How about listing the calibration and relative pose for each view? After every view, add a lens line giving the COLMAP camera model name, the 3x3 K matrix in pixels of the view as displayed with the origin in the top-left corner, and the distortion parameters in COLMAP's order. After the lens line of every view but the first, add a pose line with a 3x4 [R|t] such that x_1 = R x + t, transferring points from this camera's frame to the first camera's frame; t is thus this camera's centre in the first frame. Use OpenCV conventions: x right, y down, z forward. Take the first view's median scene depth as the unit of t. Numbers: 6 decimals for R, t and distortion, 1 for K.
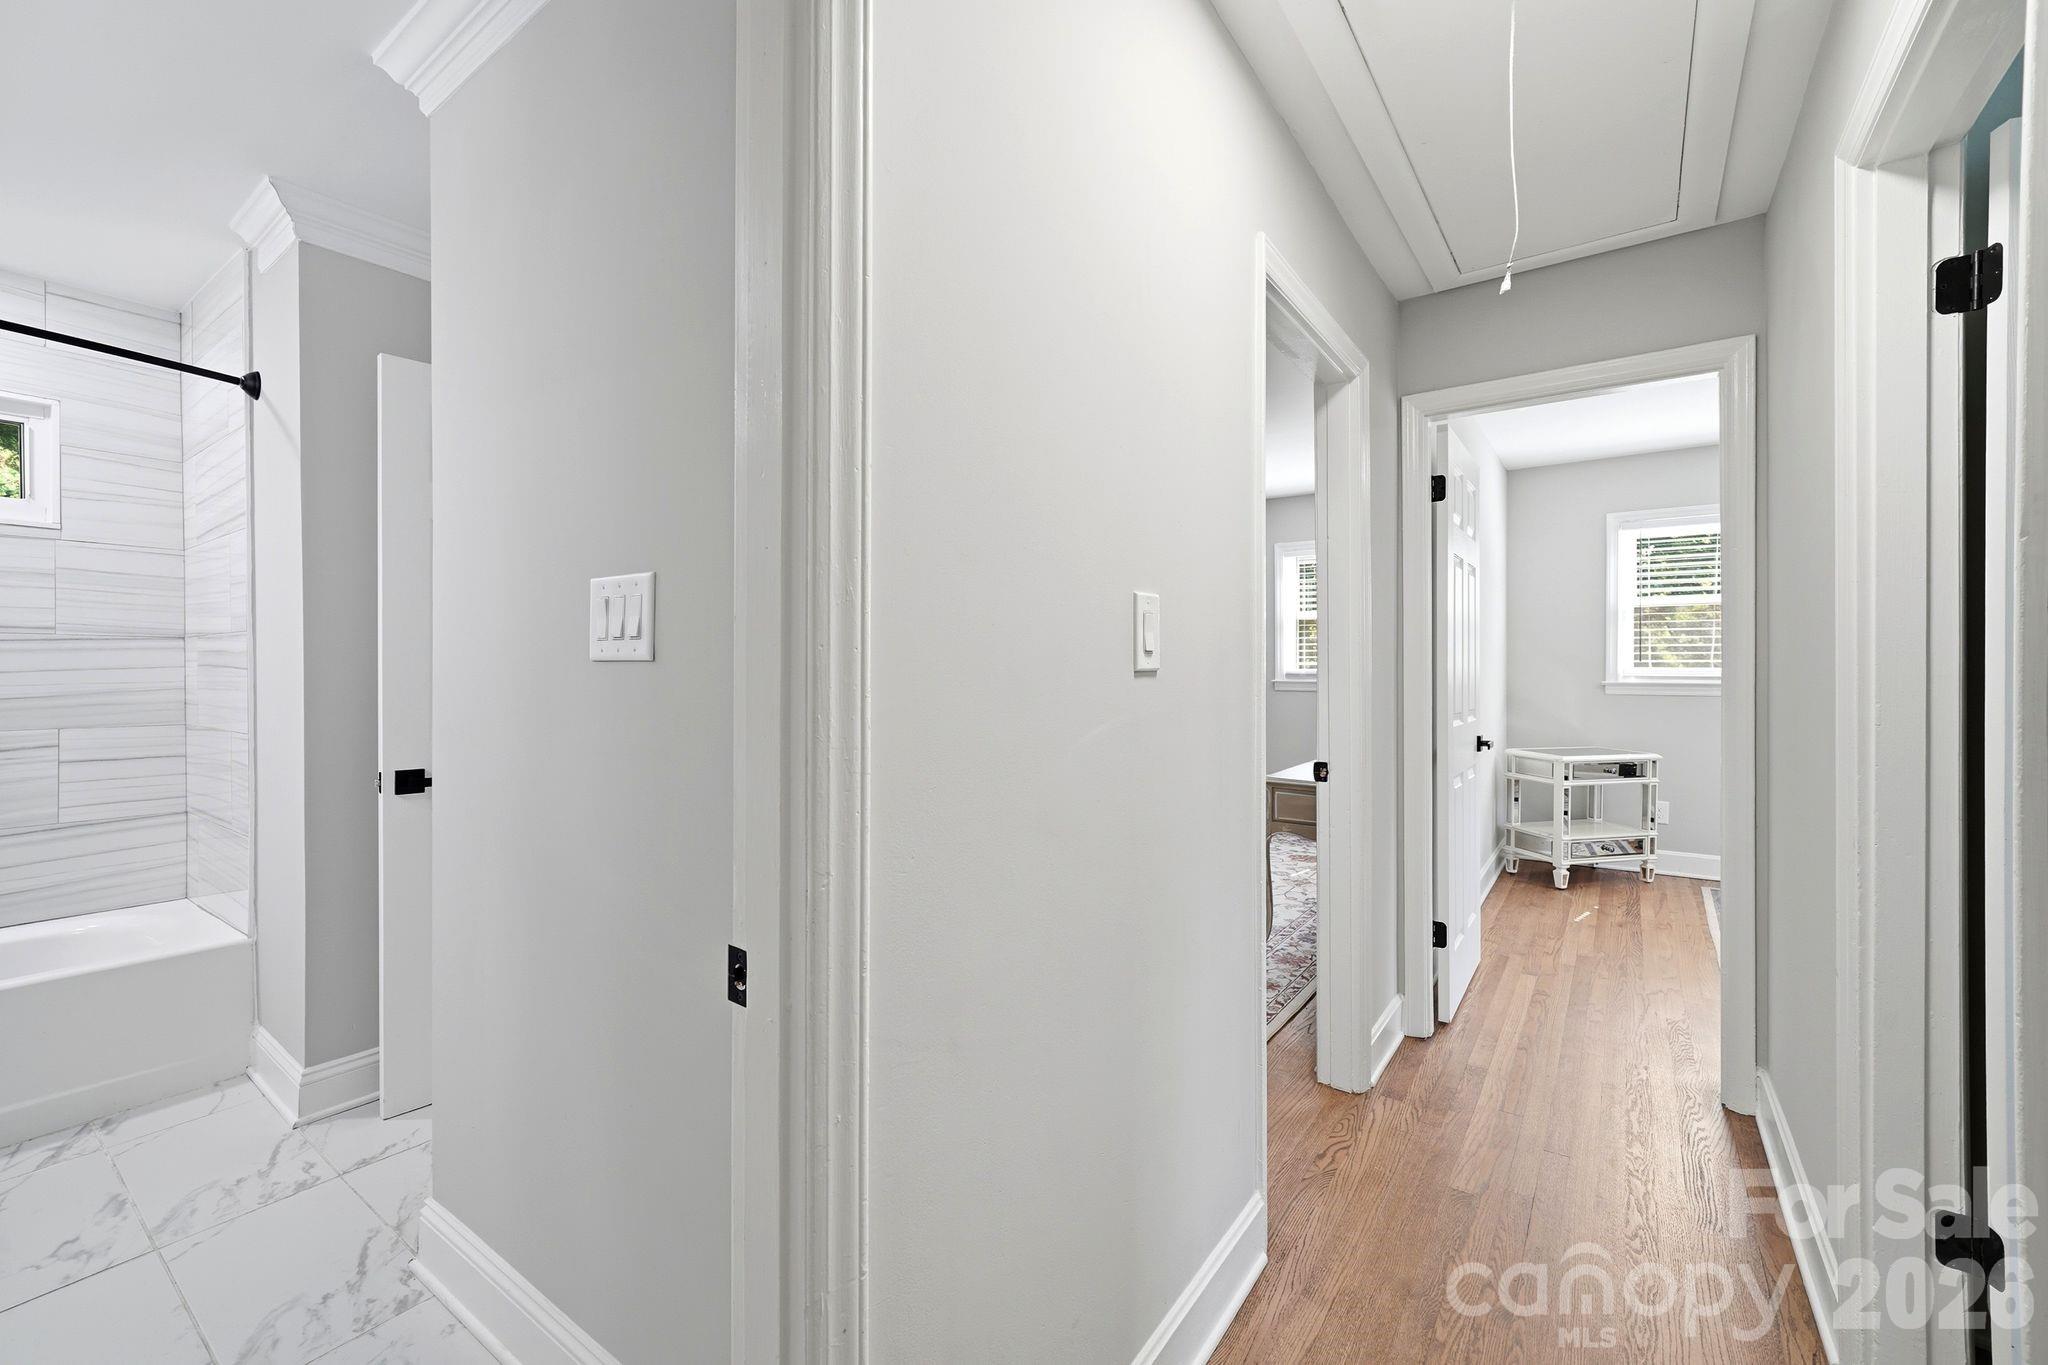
lens RADIAL K [[845.3, 0, 1018.7], [0, 845.3, 674.0], [0, 0, 1]] dist [-0.001943, -0.000070]
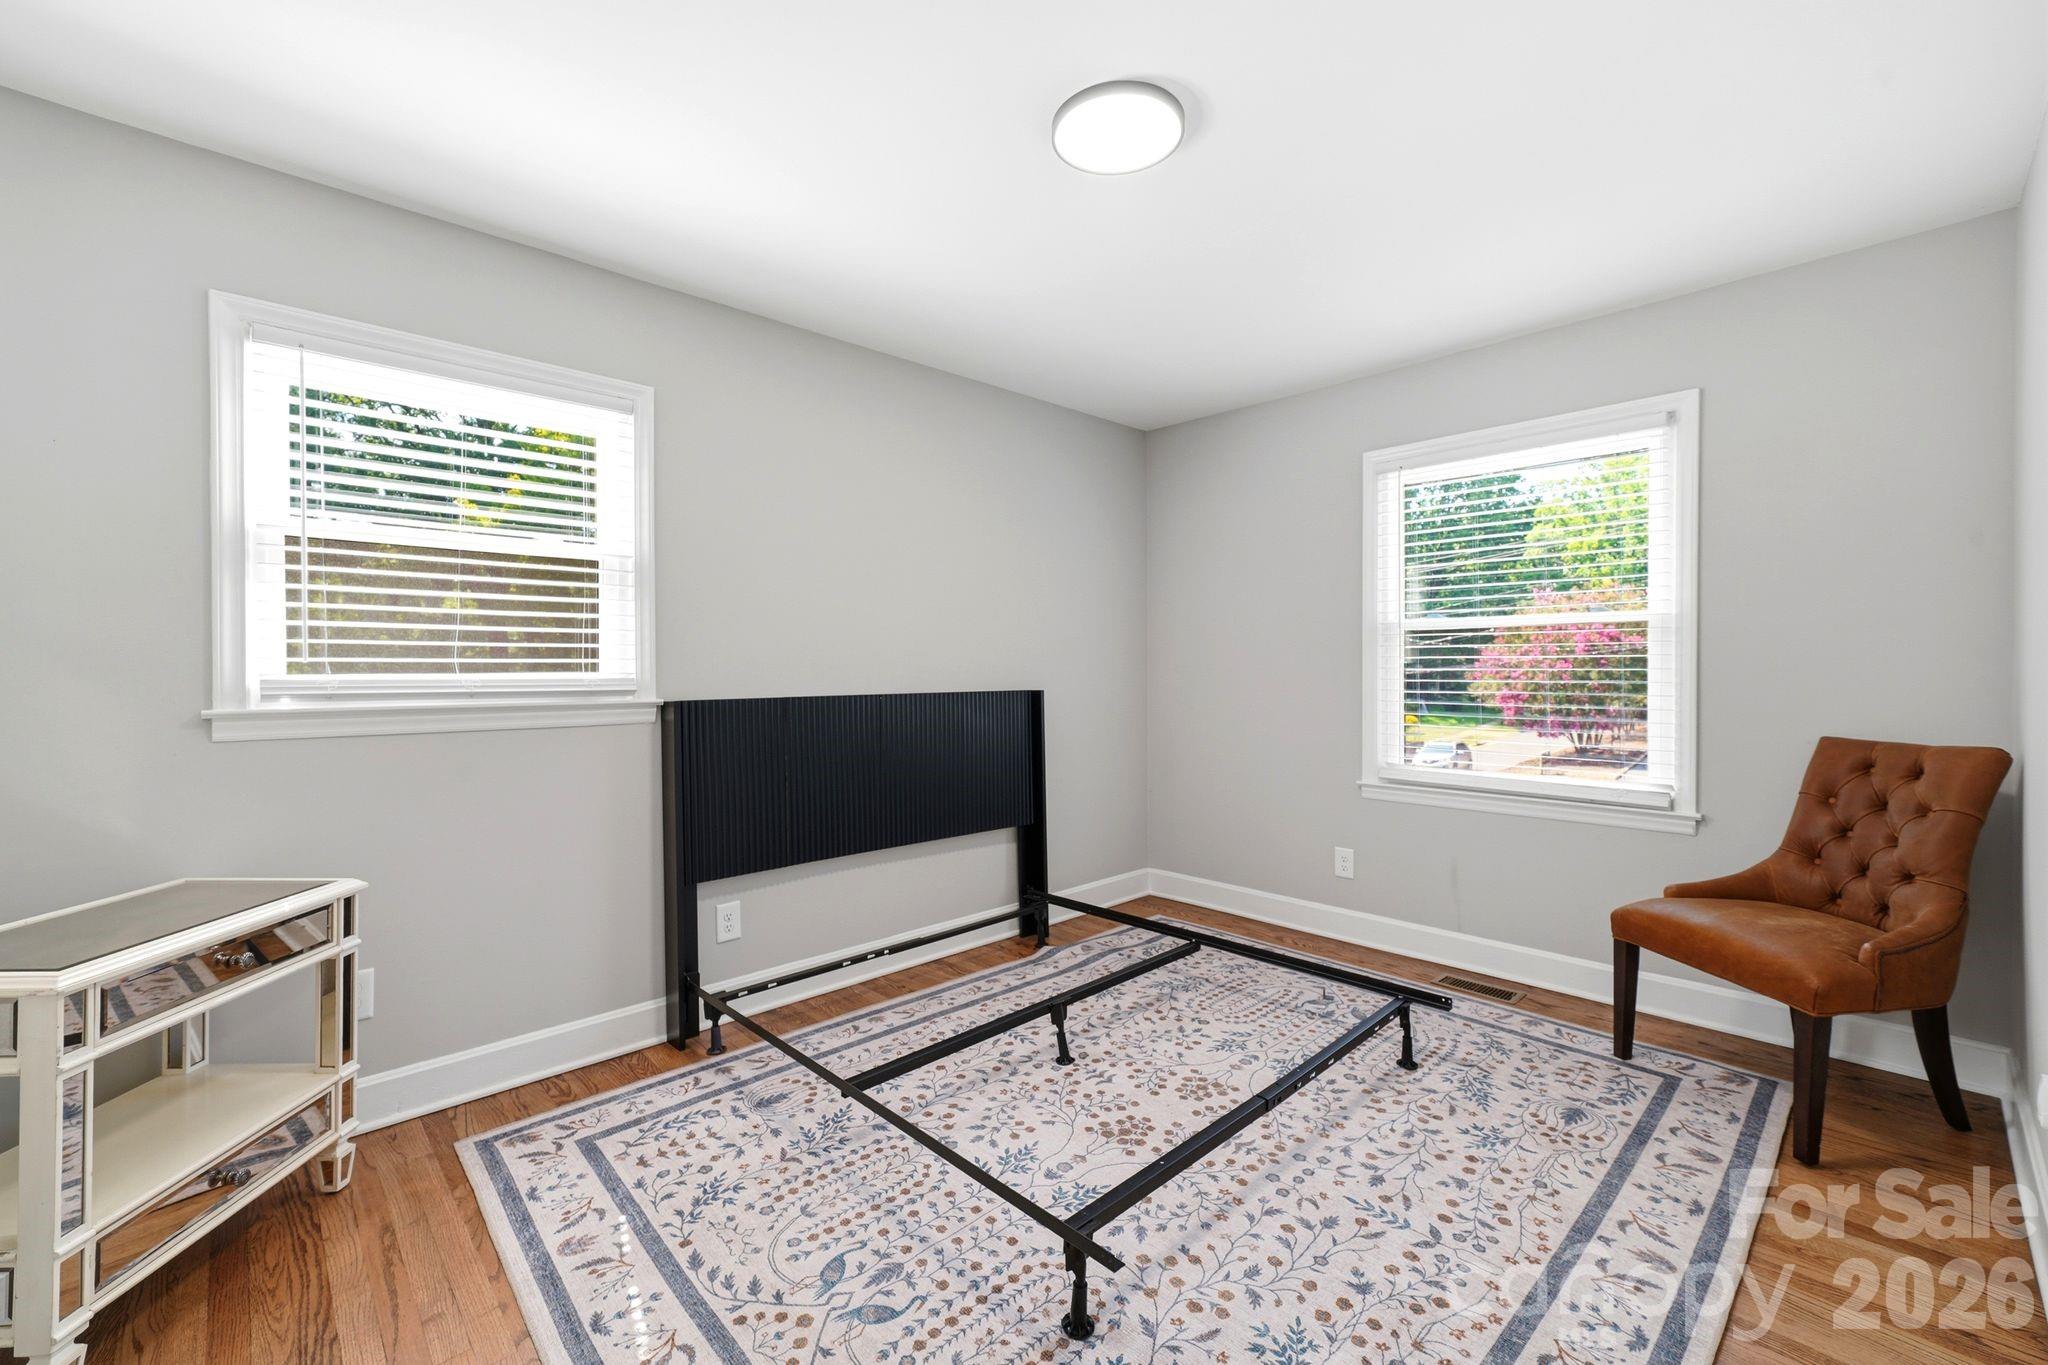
lens RADIAL K [[845.3, 0, 1018.8], [0, 845.3, 672.9], [0, 0, 1]] dist [-0.001943, -0.000070]
pose [[0.201397, -0.010468, 0.979454, 0.386581], [0.009505, 0.999917, 0.008732, -0.008845], [-0.979464, 0.007551, 0.201480, 0.554198]]
